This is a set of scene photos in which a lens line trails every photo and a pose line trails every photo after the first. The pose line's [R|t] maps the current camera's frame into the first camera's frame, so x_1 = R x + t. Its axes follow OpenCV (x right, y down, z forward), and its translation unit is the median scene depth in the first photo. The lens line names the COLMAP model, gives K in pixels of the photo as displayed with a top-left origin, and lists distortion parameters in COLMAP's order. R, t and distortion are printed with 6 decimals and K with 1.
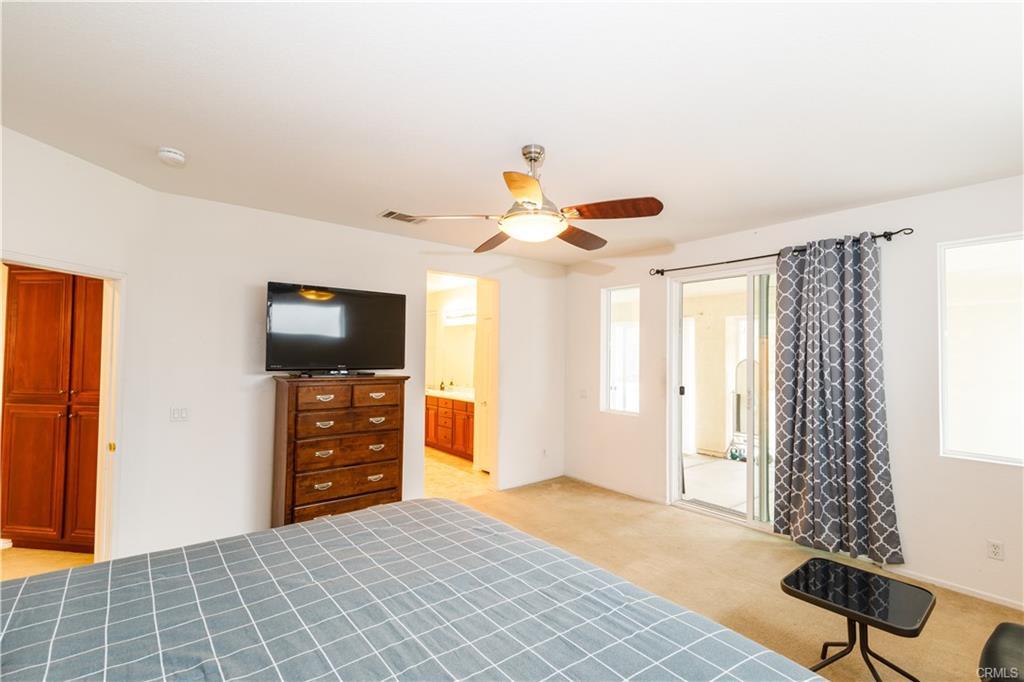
lens RADIAL K [[465.2, 0, 512.0], [0, 465.2, 341.0], [0, 0, 1]] dist [0.001121, 0.000255]
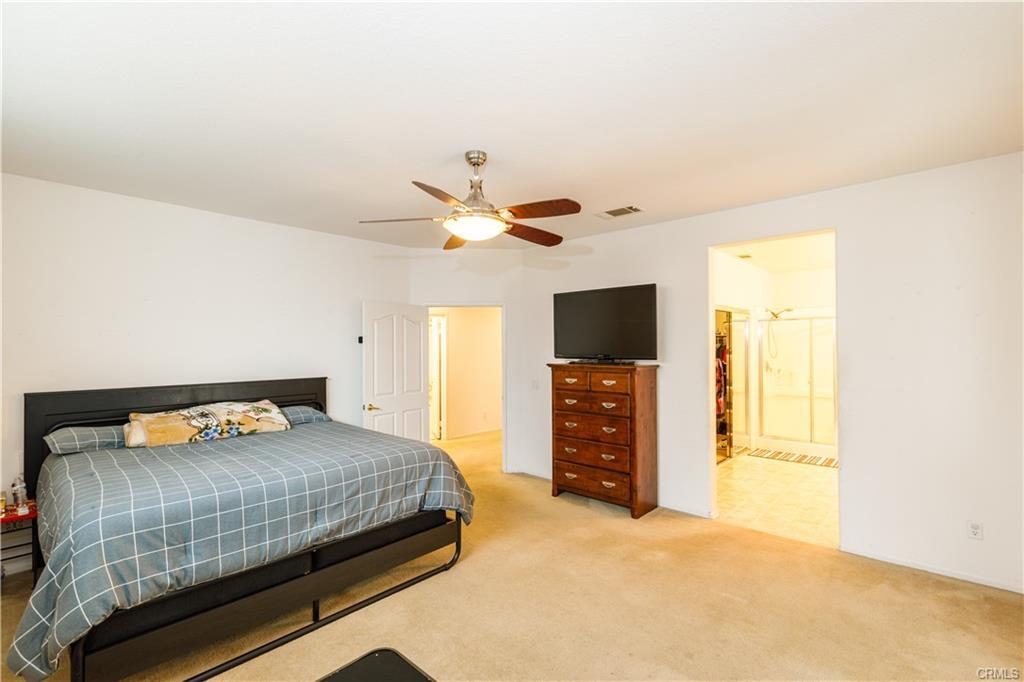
lens RADIAL K [[465.2, 0, 512.0], [0, 465.2, 341.0], [0, 0, 1]] dist [0.001121, 0.000255]
pose [[0.141533, -0.024749, -0.989624, 0.770322], [0.034620, 0.999200, -0.020037, 0.033234], [0.989328, -0.031425, 0.142276, 0.629399]]
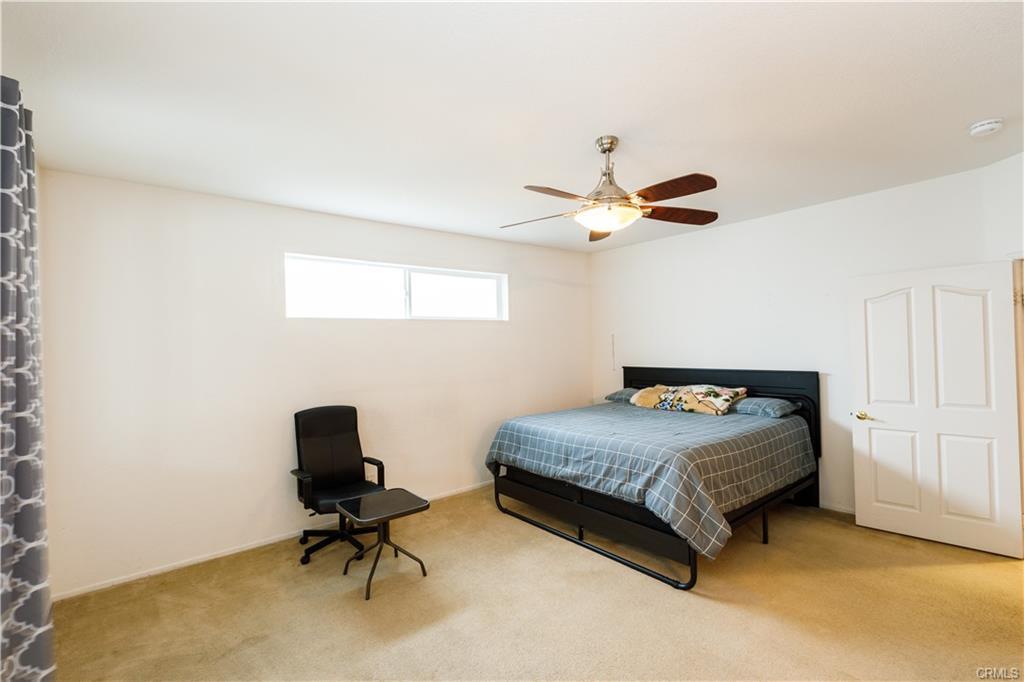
lens RADIAL K [[465.2, 0, 512.0], [0, 465.2, 341.0], [0, 0, 1]] dist [0.001121, 0.000255]
pose [[-0.999912, 0.012949, 0.002871, 0.177897], [0.012851, 0.999412, -0.031783, 0.042888], [-0.003280, -0.031744, -0.999491, 1.387294]]
